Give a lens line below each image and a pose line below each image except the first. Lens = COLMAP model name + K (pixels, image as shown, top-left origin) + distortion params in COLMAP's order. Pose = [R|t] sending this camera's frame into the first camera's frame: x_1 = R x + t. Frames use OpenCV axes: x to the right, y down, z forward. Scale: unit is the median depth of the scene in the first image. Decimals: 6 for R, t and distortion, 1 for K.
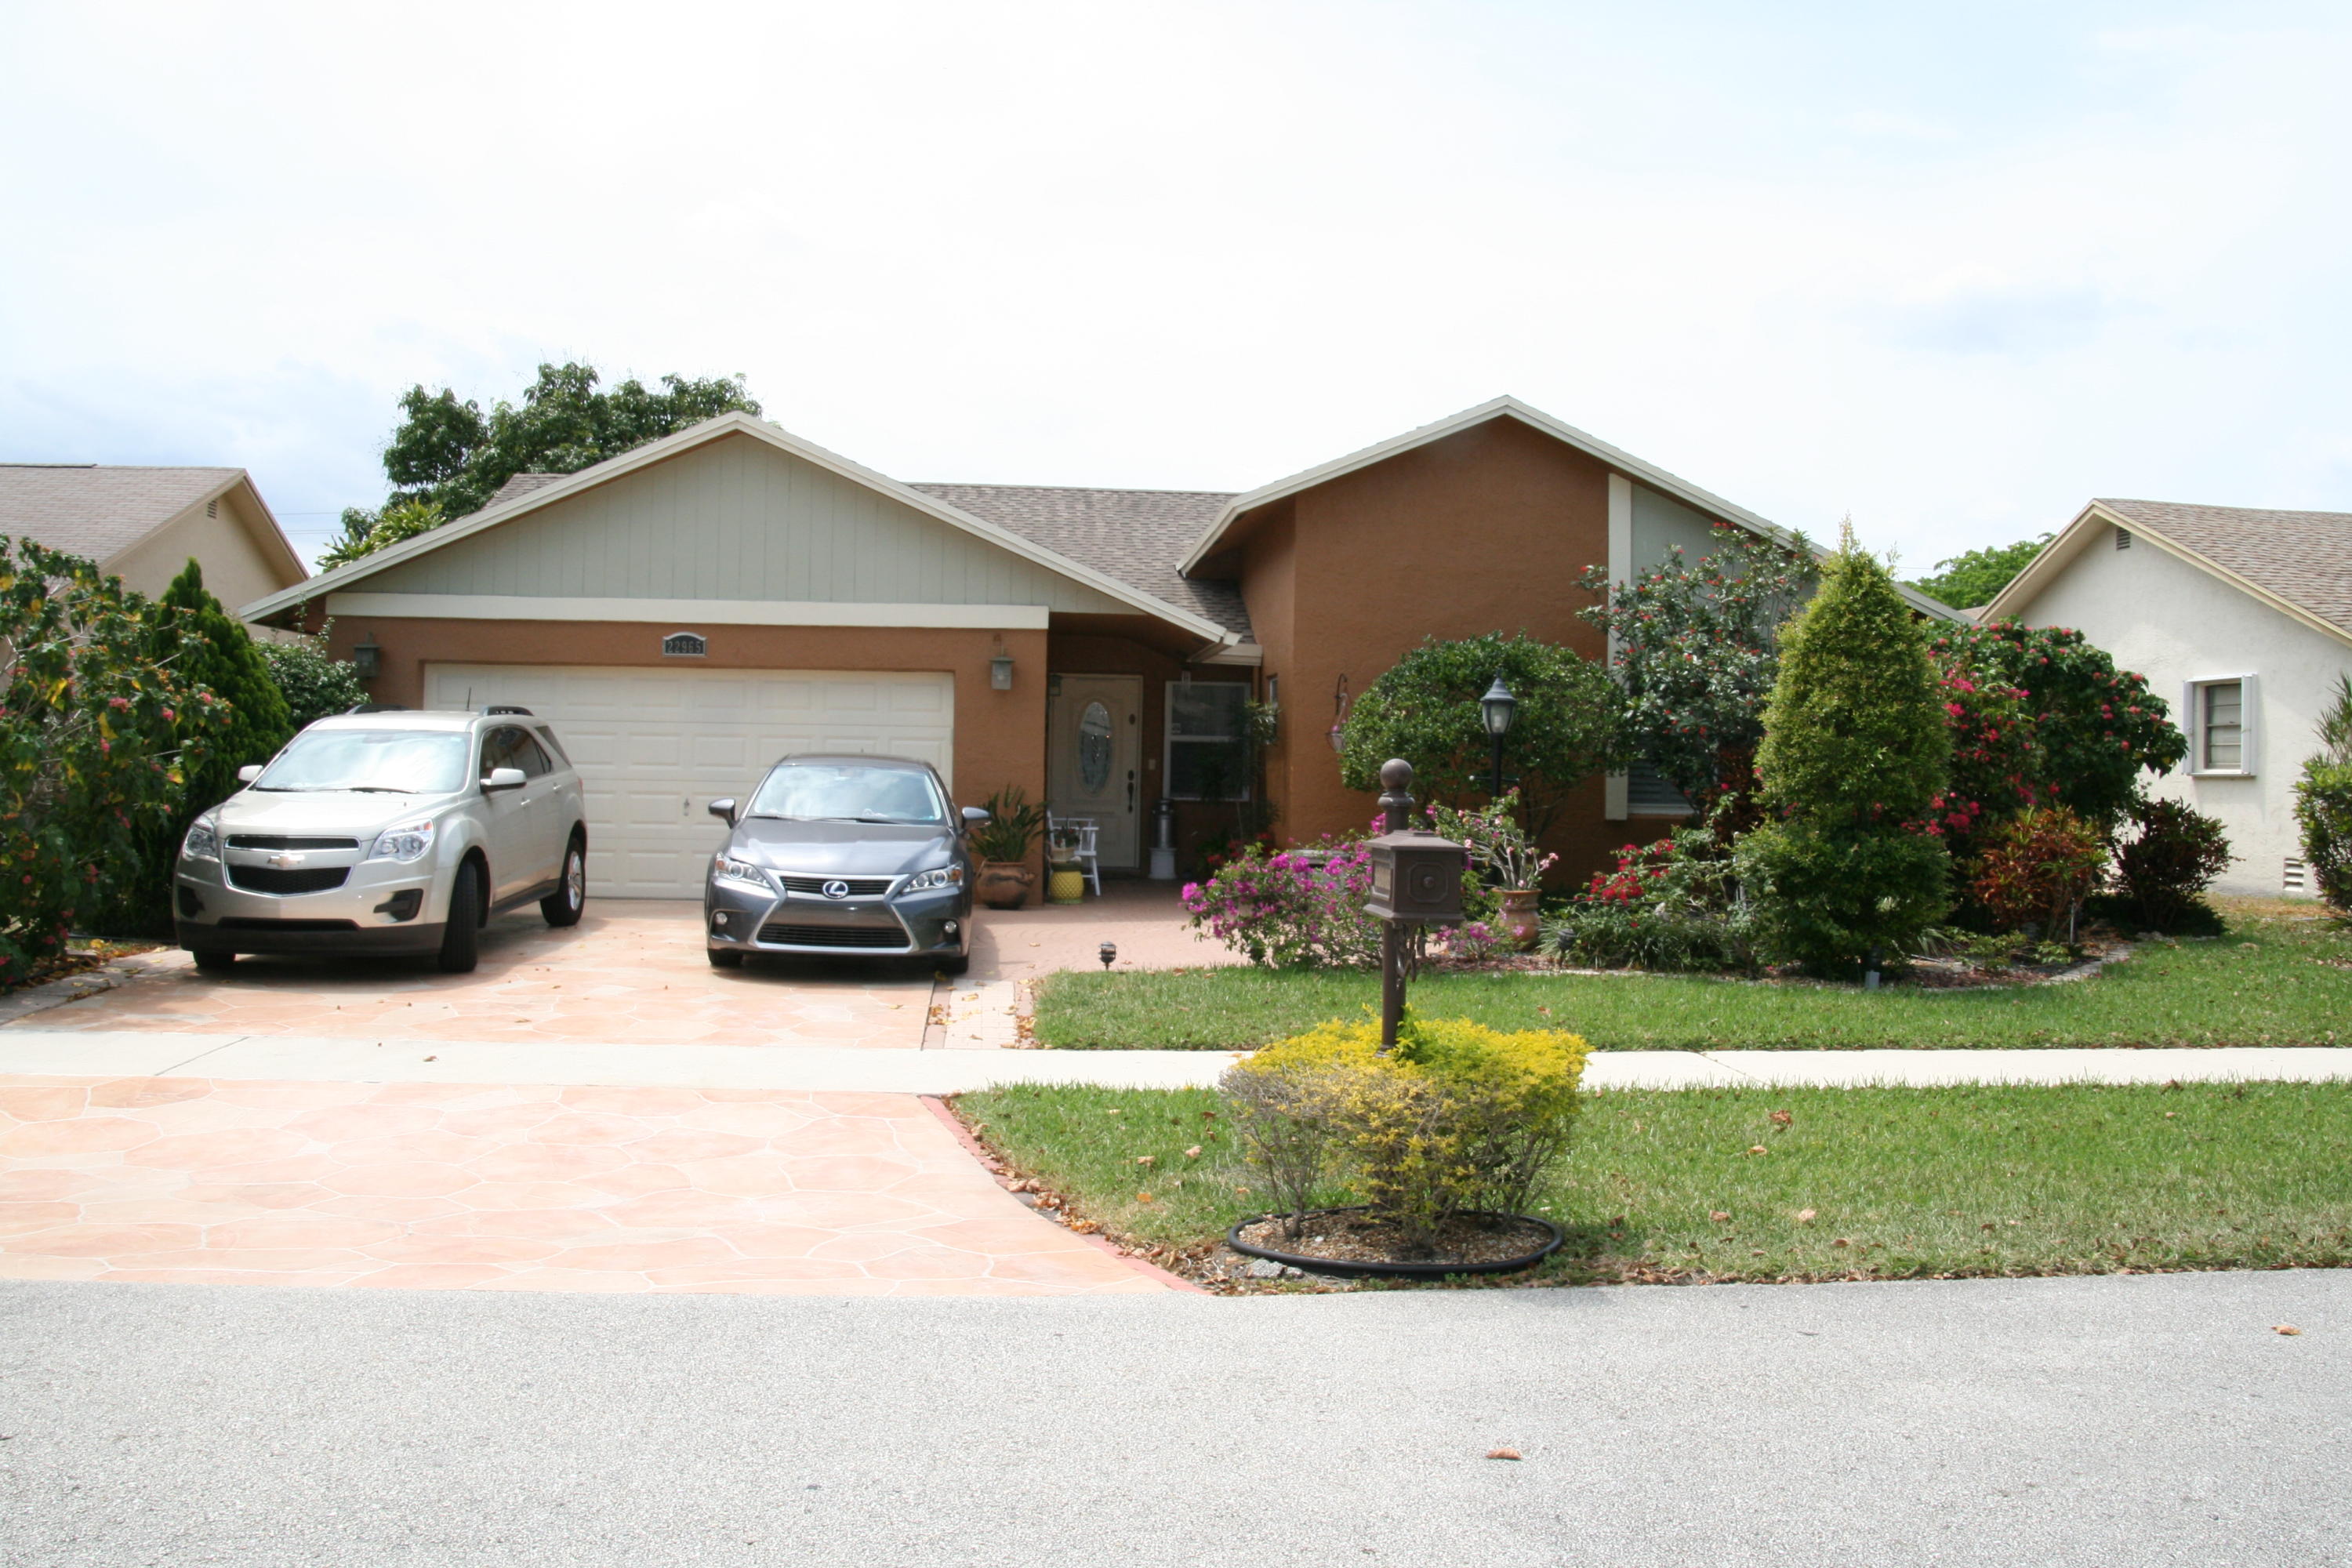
lens RADIAL K [[1889.0, 0, 1160.6], [0, 1889.0, 847.2], [0, 0, 1]] dist [-0.167679, 0.112299]
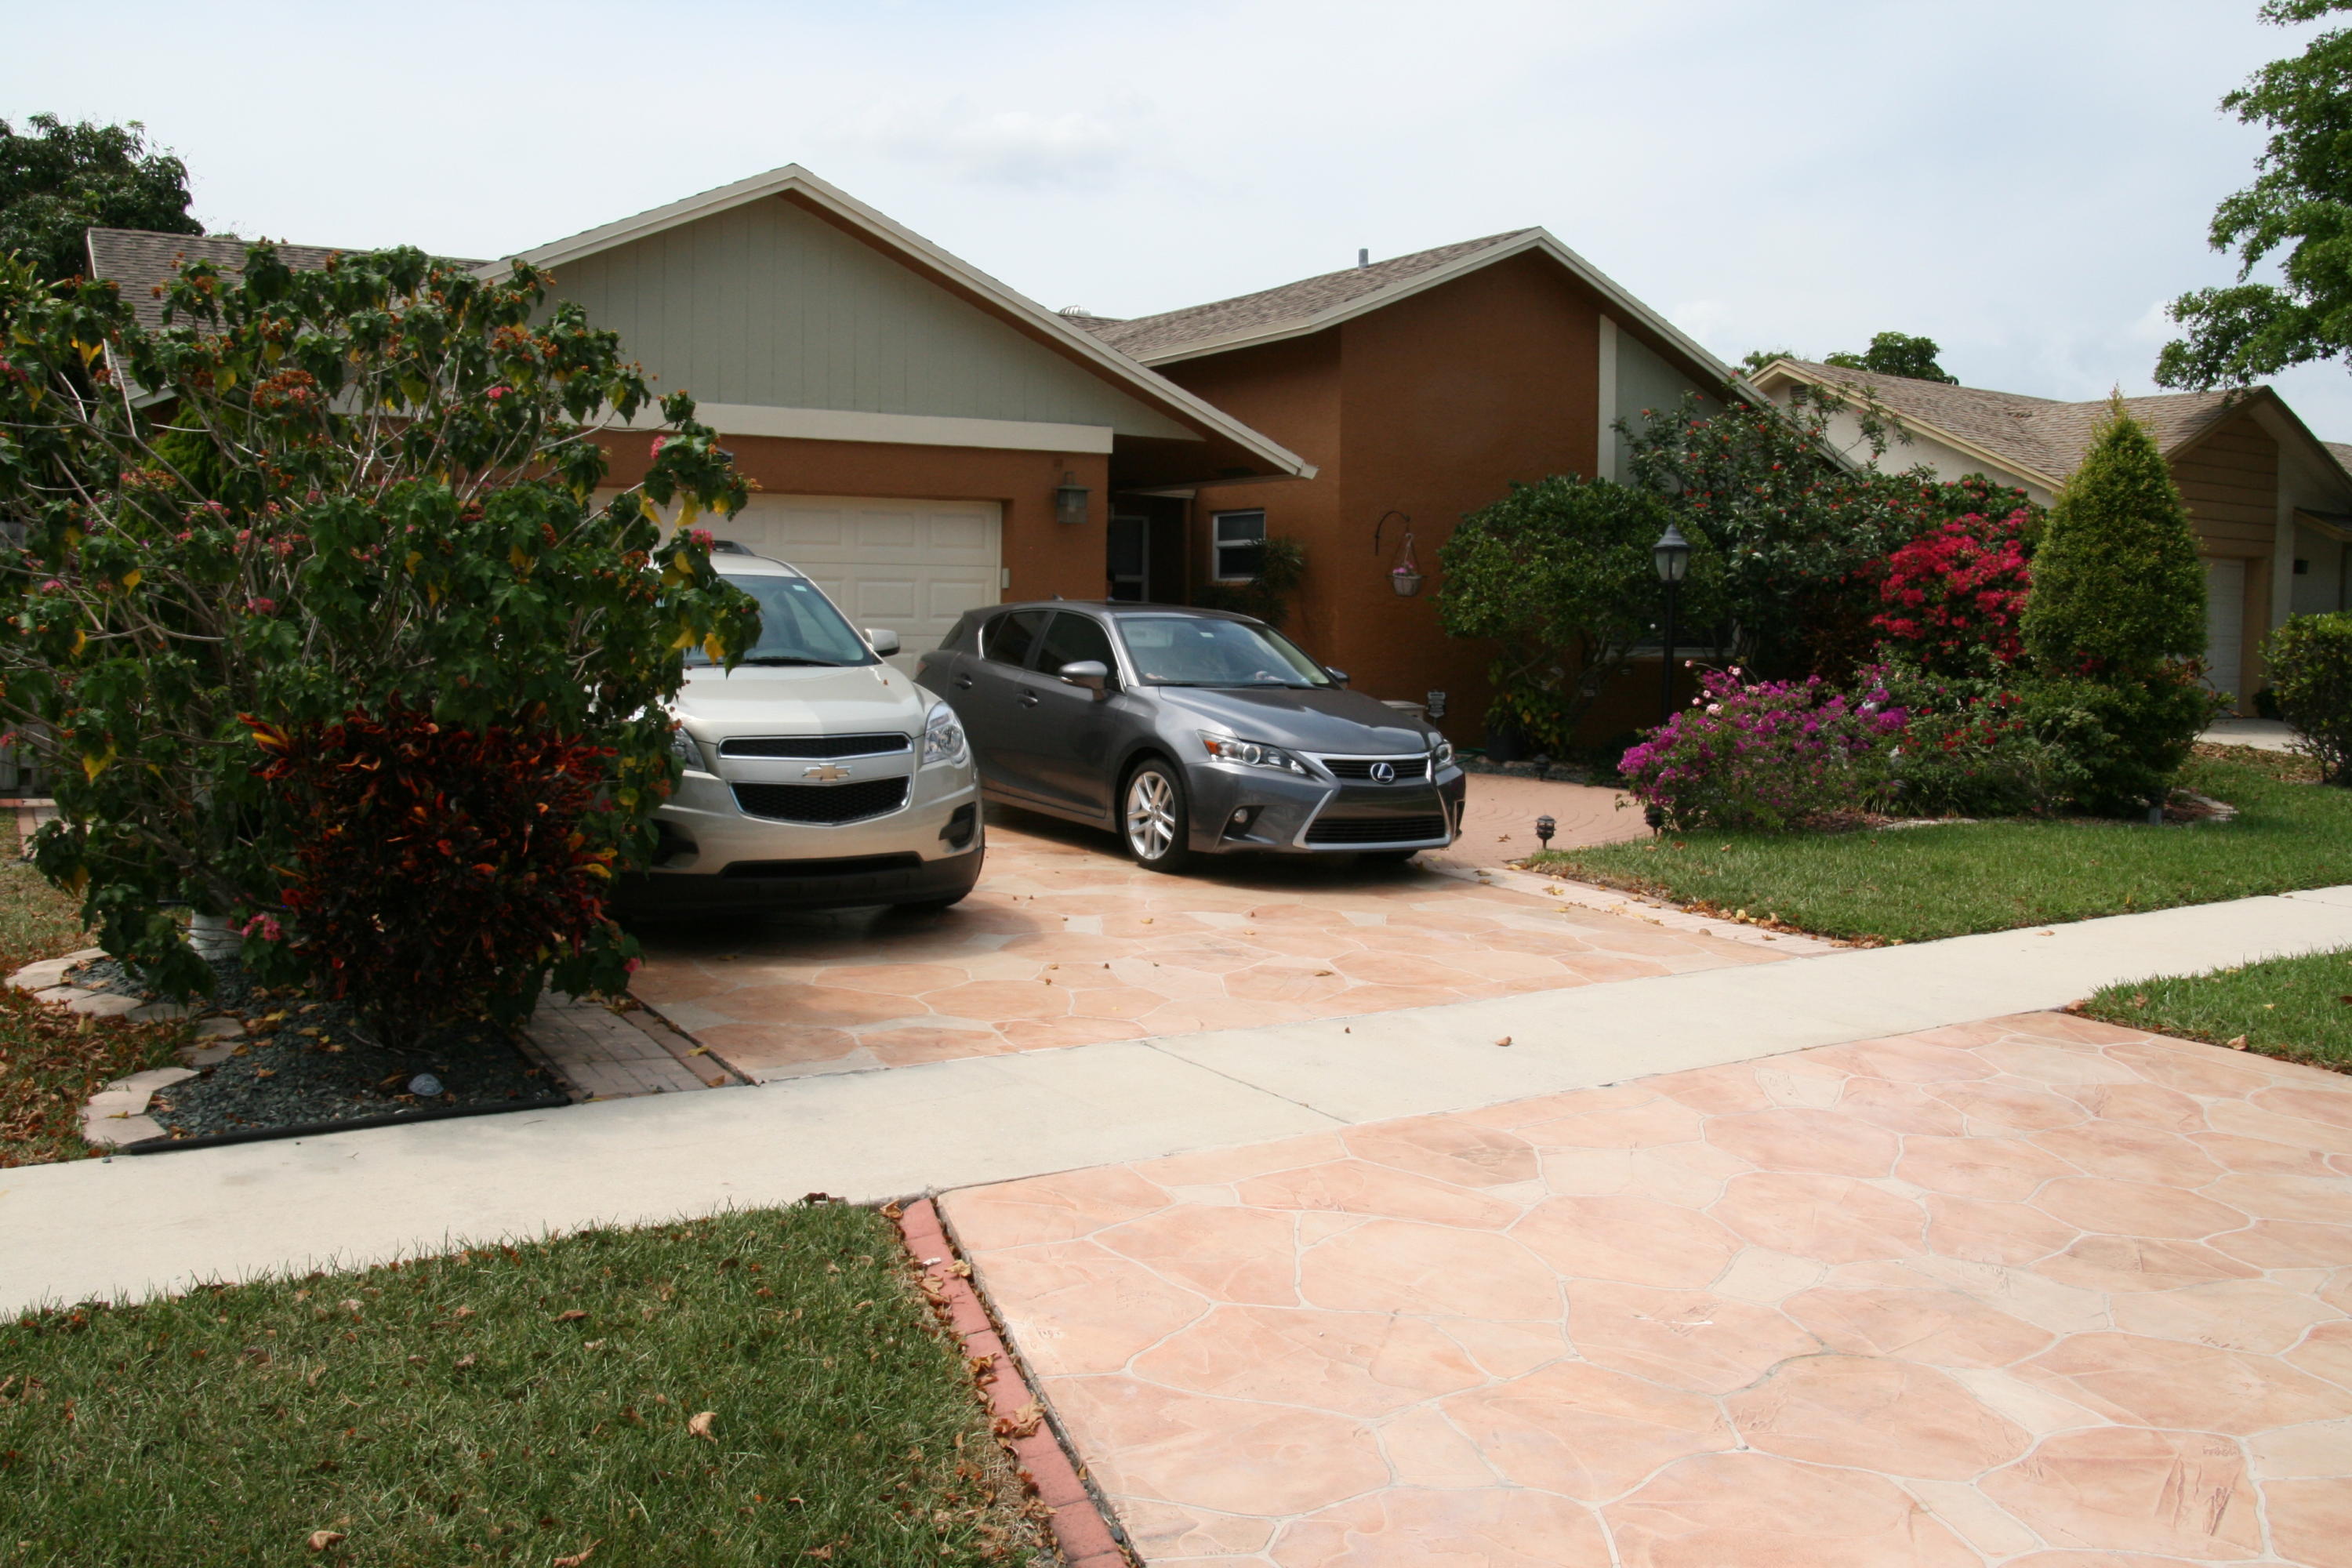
lens RADIAL K [[1889.0, 0, 1160.6], [0, 1889.0, 847.2], [0, 0, 1]] dist [-0.167679, 0.112299]
pose [[0.894984, -0.063235, 0.441593, -0.462862], [0.022358, 0.995017, 0.097170, -0.020562], [-0.445537, -0.077092, 0.891938, 0.221994]]
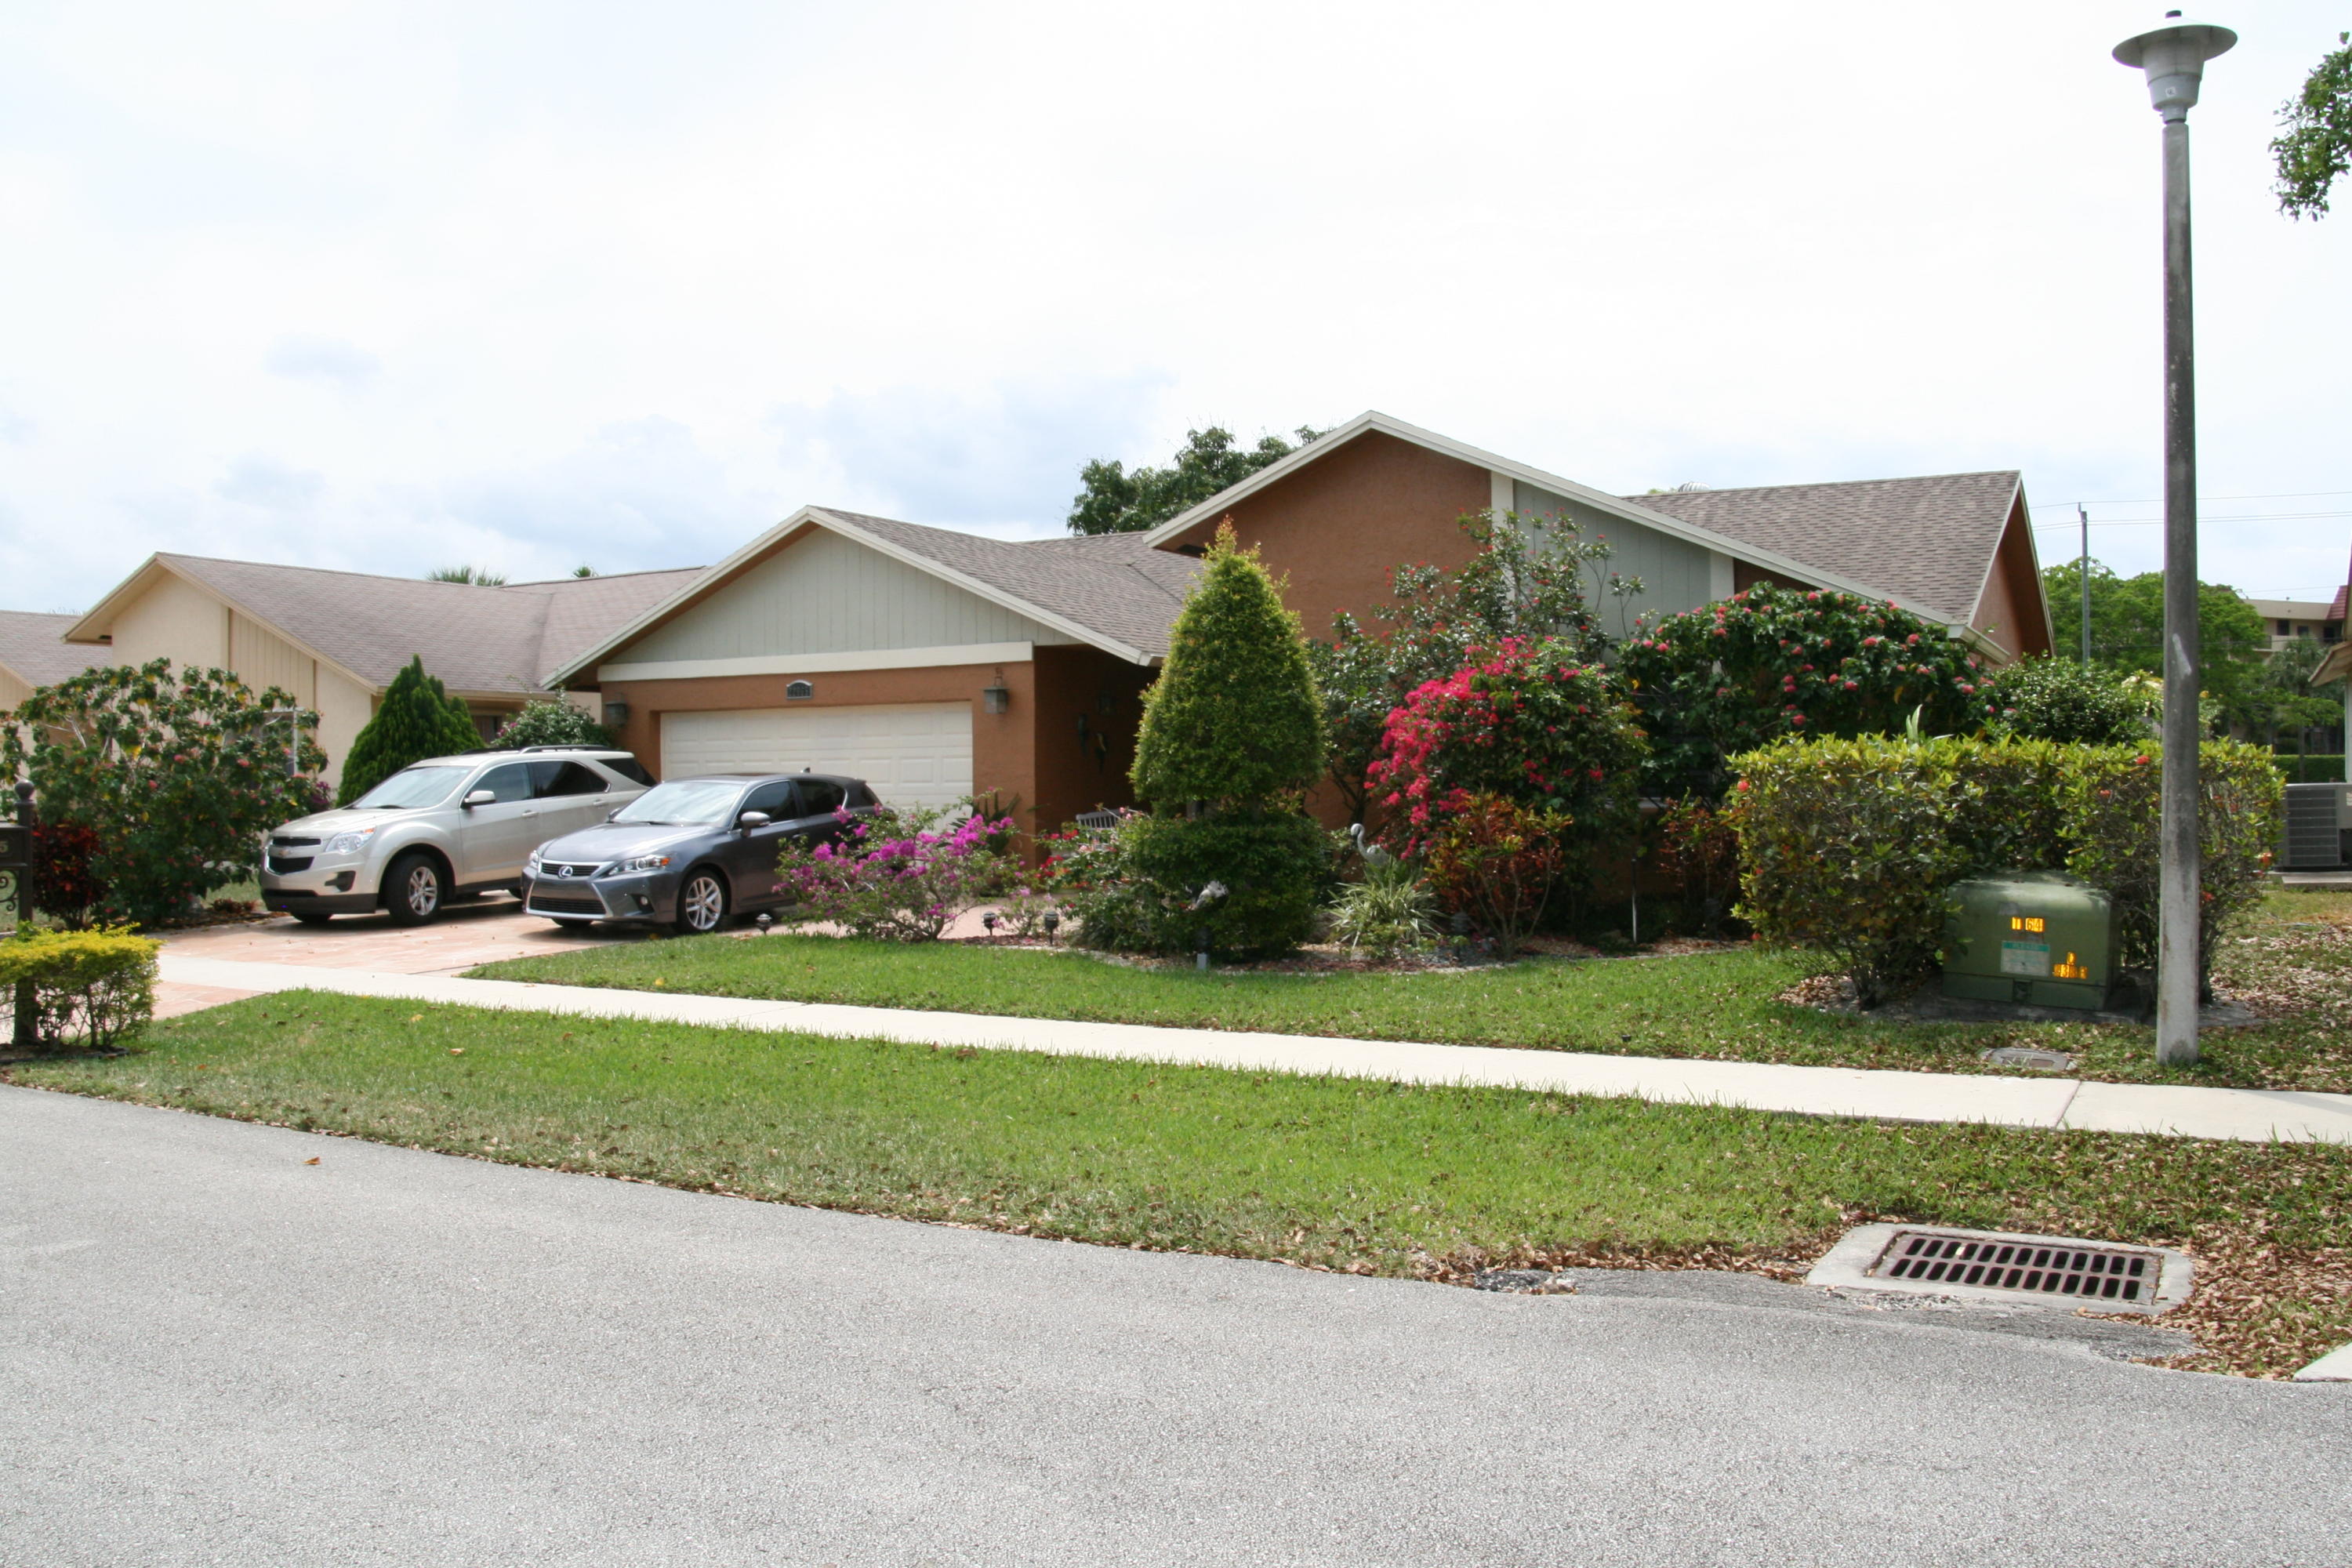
lens RADIAL K [[1889.0, 0, 1160.6], [0, 1889.0, 847.2], [0, 0, 1]] dist [-0.167679, 0.112299]
pose [[0.825583, -0.005915, -0.564250, 0.719534], [0.001489, 0.999964, -0.008304, 0.011589], [0.564279, 0.006015, 0.825562, 0.077607]]
